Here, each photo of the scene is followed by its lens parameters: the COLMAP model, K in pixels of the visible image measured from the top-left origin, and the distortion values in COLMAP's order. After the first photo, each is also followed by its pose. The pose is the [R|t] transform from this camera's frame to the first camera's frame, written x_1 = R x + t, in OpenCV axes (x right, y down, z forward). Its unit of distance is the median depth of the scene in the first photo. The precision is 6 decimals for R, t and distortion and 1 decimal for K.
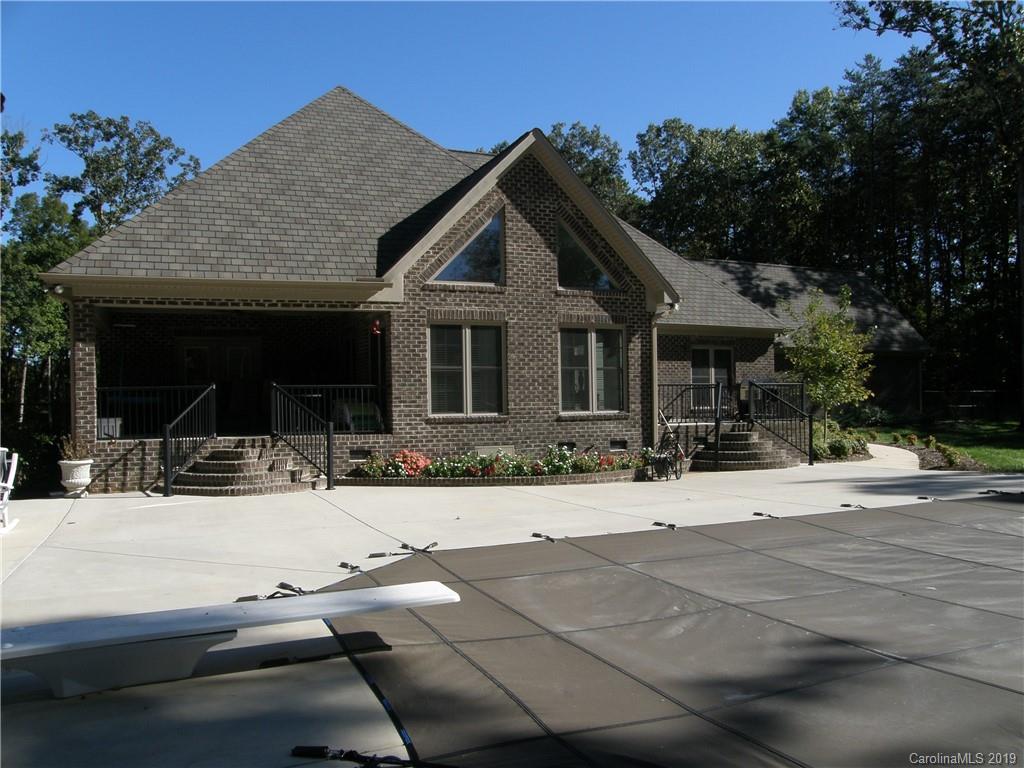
lens RADIAL K [[807.3, 0, 517.0], [0, 807.3, 401.1], [0, 0, 1]] dist [-0.161782, 0.130782]
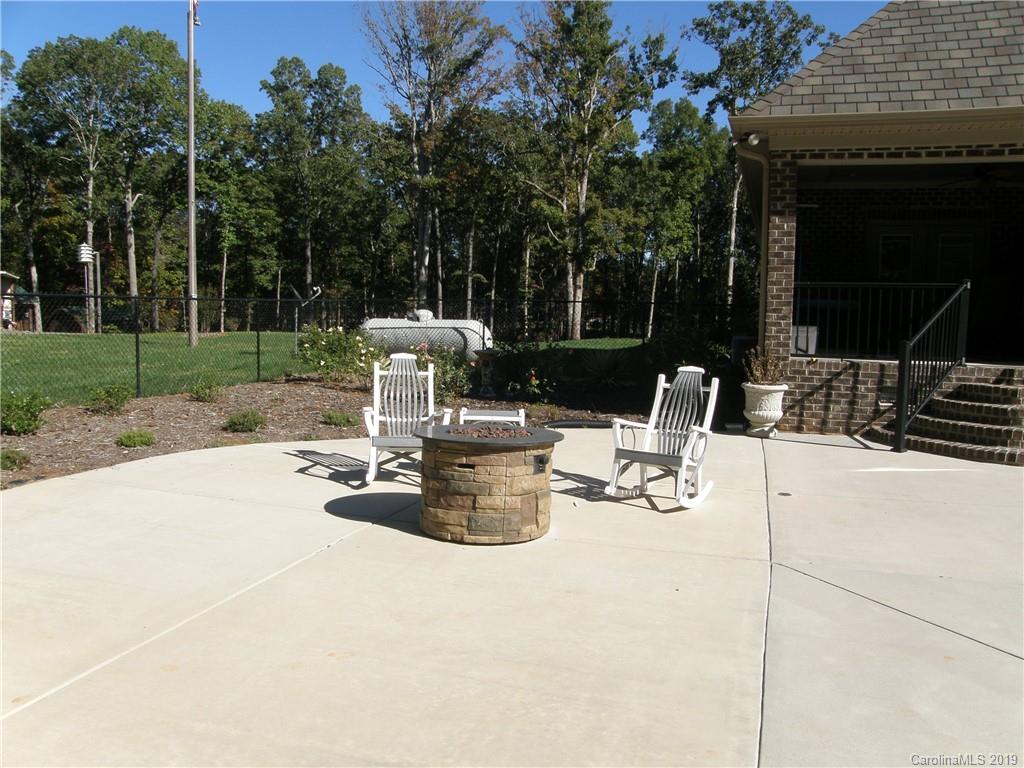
lens RADIAL K [[807.3, 0, 514.5], [0, 807.3, 388.9], [0, 0, 1]] dist [-0.161782, 0.130782]
pose [[0.744939, 0.094081, -0.660466, -0.233452], [-0.028702, 0.993609, 0.109163, 0.007425], [0.666515, -0.062363, 0.742878, 0.278712]]
